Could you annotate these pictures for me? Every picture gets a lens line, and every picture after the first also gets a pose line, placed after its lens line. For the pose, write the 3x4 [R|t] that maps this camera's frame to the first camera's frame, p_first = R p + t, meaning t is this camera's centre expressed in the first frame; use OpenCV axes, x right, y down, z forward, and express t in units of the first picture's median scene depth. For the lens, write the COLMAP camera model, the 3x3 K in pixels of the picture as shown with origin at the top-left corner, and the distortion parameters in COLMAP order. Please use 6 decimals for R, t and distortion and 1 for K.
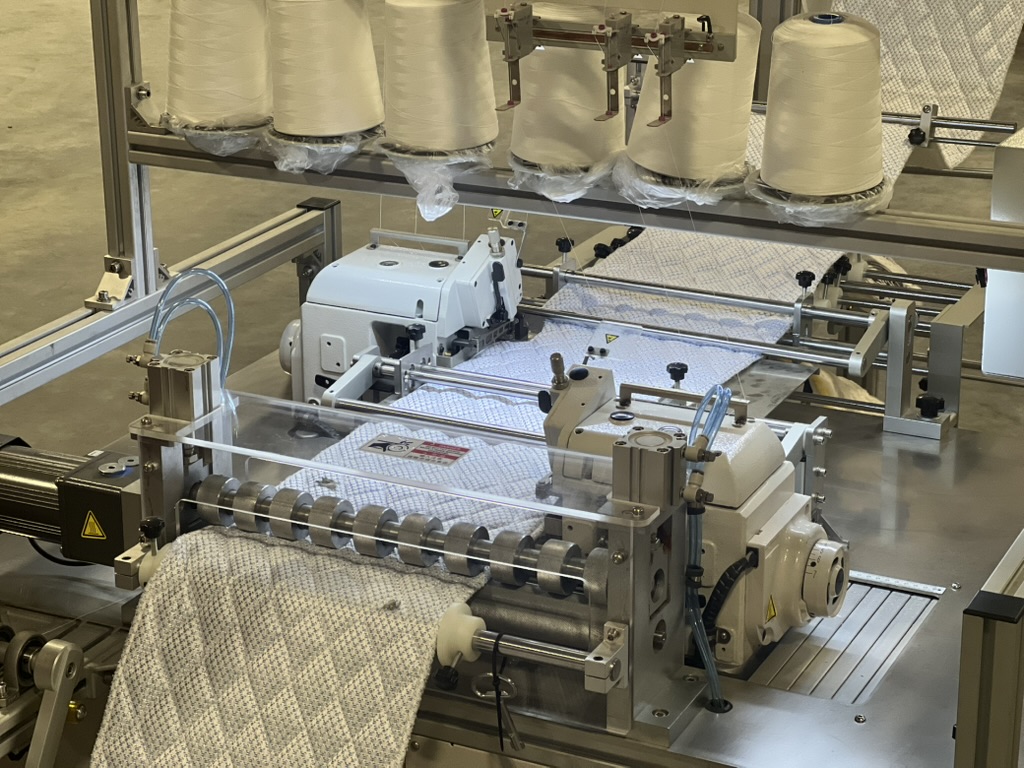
lens RADIAL K [[2291.2, 0, 512.0], [0, 2291.2, 384.0], [0, 0, 1]] dist [-0.072280, 5.151022]
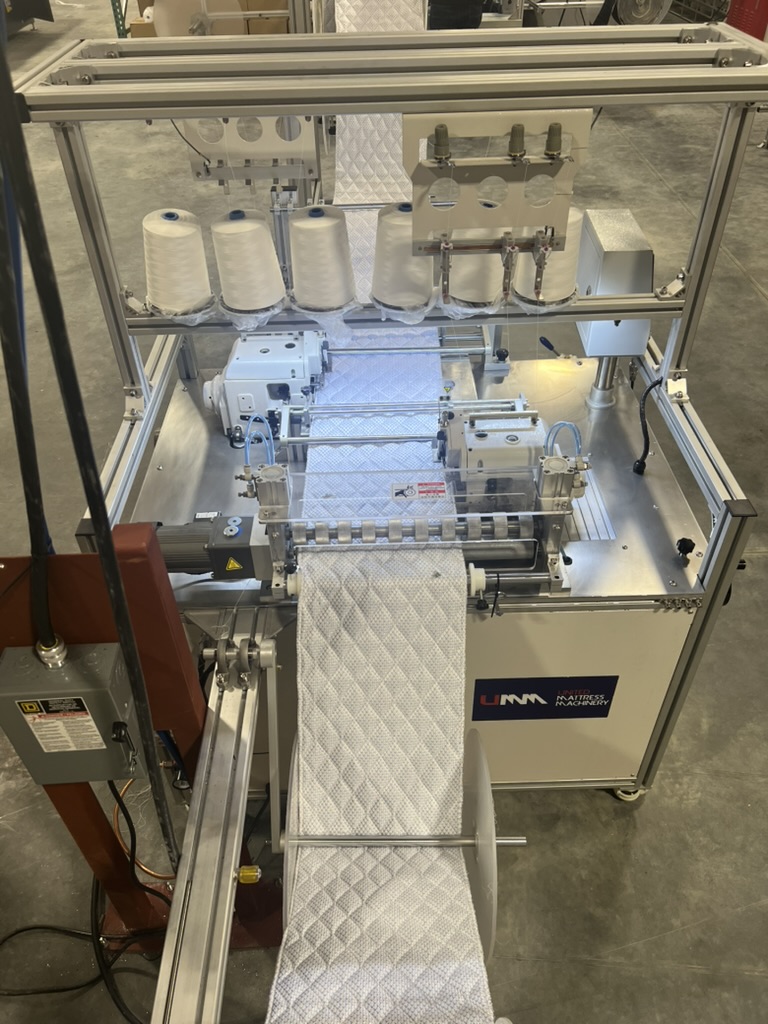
lens RADIAL K [[770.6, 0, 384.0], [0, 770.6, 512.0], [0, 0, 1]] dist [0.073635, -0.000040]
pose [[0.887151, -0.307756, 0.343873, -0.280483], [0.170082, 0.910751, 0.376304, -0.191708], [-0.428993, -0.275352, 0.860318, 0.437287]]
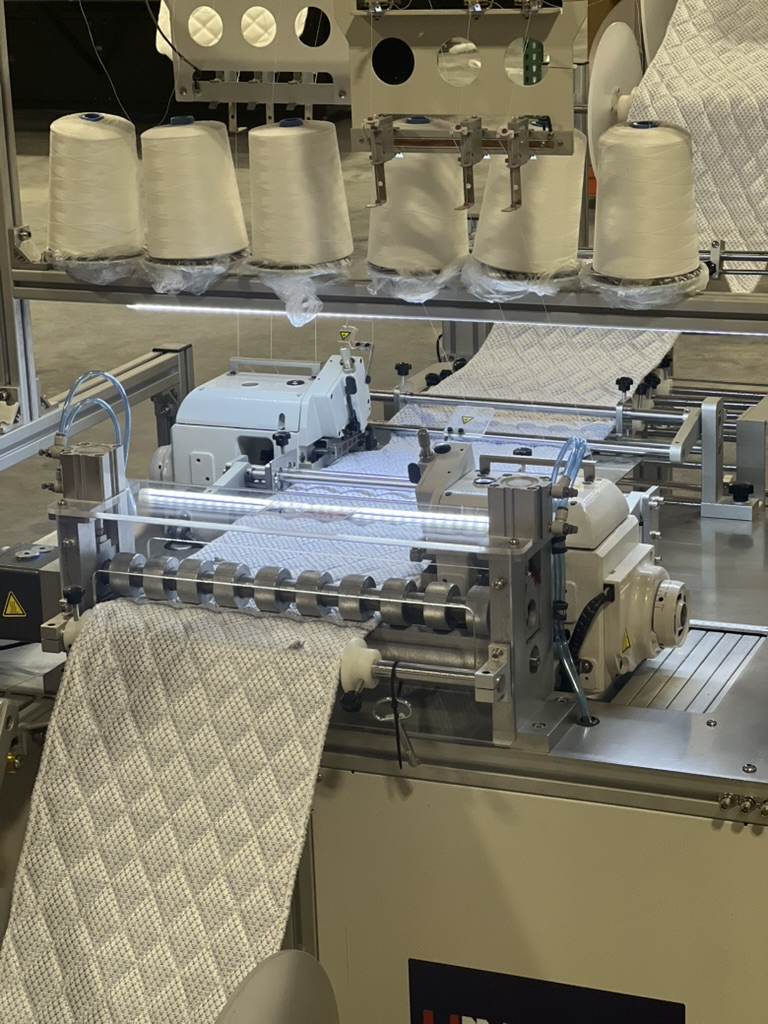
lens RADIAL K [[2291.2, 0, 411.6], [0, 2291.2, 513.5], [0, 0, 1]] dist [-0.072280, 5.151022]
pose [[0.996857, -0.047448, 0.063434, -0.059995], [0.050940, 0.997208, -0.054605, 0.089604], [-0.060666, 0.057665, 0.996491, -0.121399]]
